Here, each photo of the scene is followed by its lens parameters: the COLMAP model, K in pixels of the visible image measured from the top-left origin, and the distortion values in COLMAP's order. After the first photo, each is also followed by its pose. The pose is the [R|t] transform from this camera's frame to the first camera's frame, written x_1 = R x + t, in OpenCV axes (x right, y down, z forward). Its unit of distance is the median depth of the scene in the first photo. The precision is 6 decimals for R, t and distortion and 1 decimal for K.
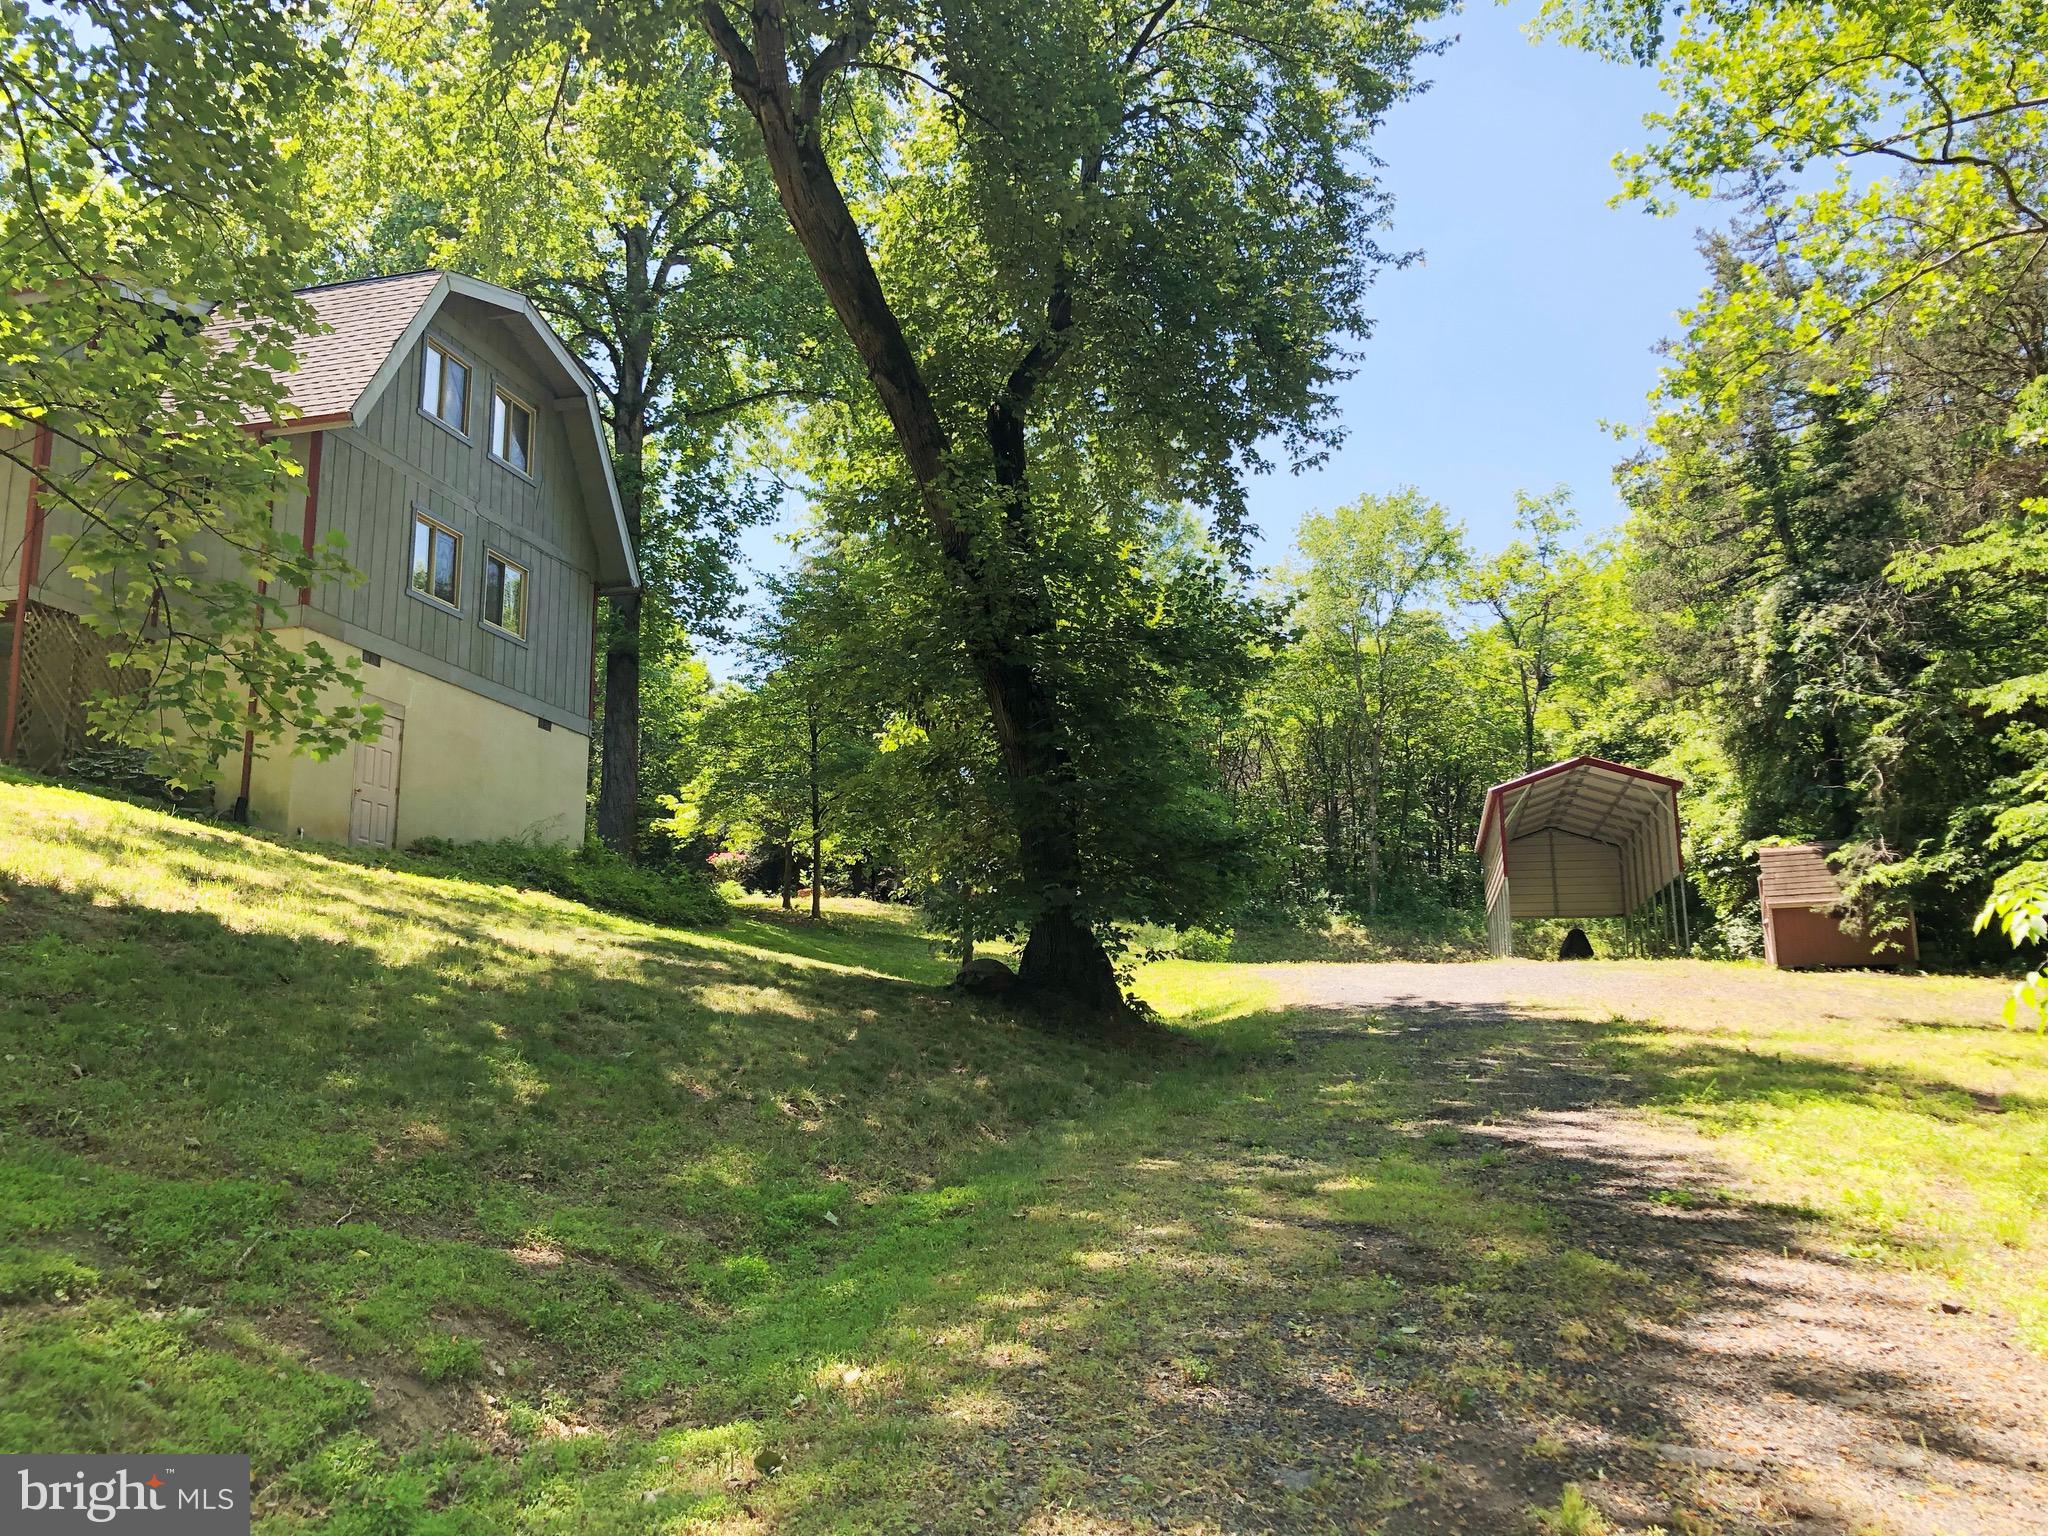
lens RADIAL K [[1697.2, 0, 1023.0], [0, 1697.2, 767.2], [0, 0, 1]] dist [0.028753, -0.018093]
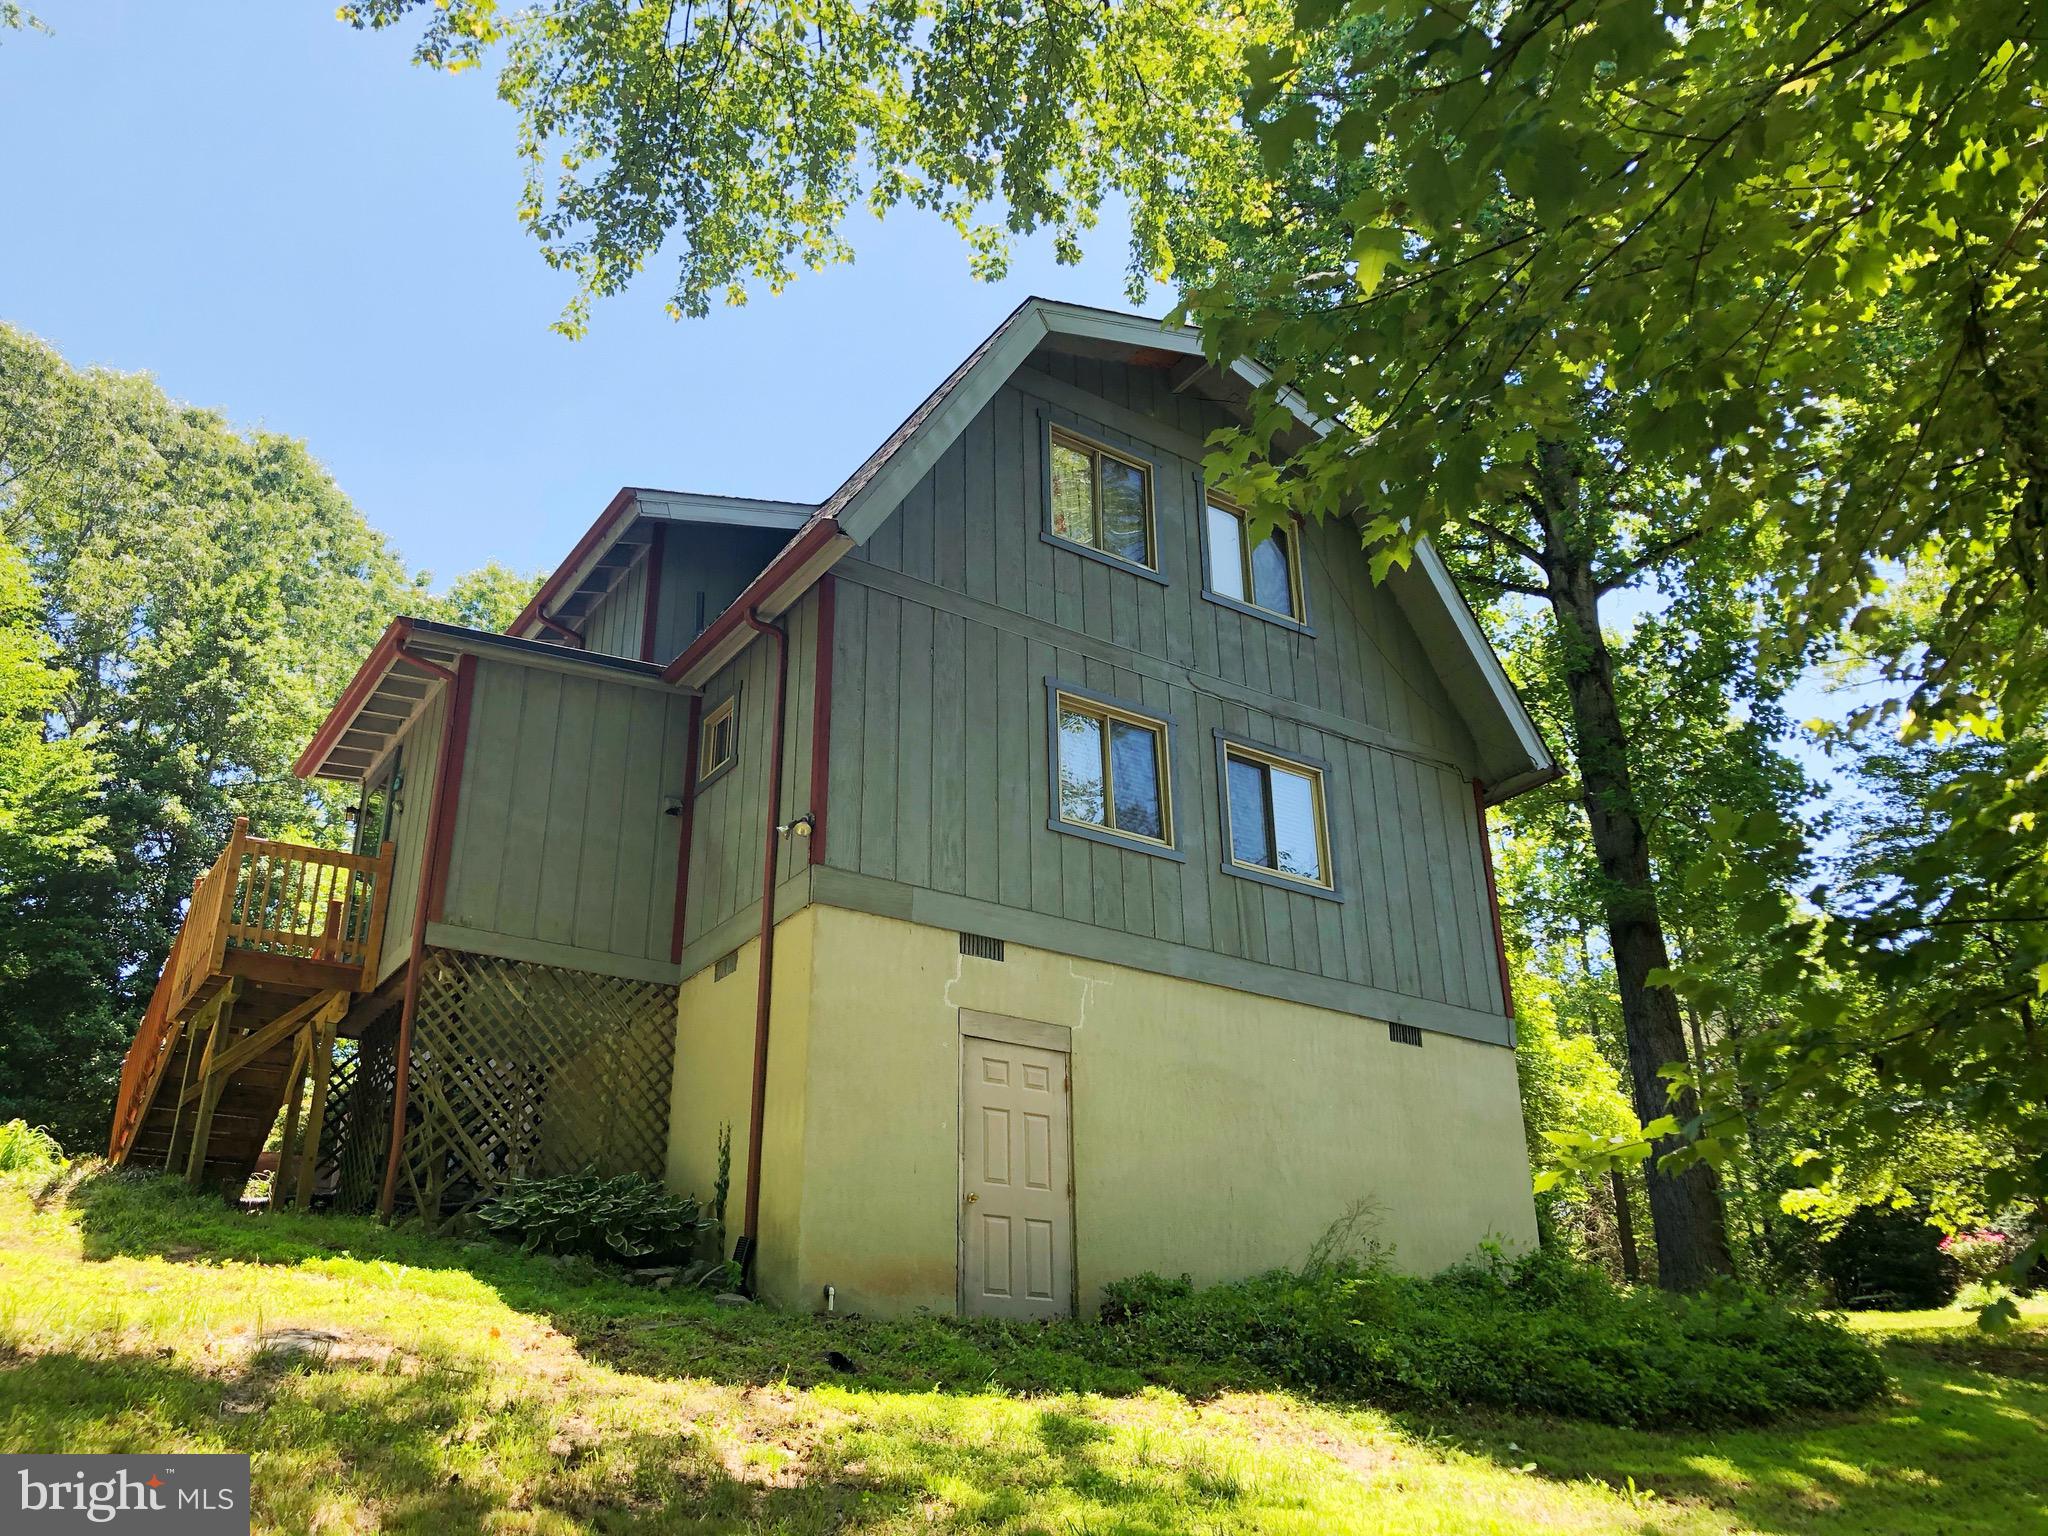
lens RADIAL K [[1697.2, 0, 1027.2], [0, 1697.2, 765.3], [0, 0, 1]] dist [0.028753, -0.018093]
pose [[0.760354, -0.275369, -0.588246, -0.027167], [0.129351, 0.951736, -0.278330, 0.029237], [0.636498, 0.135539, 0.759275, 0.493211]]
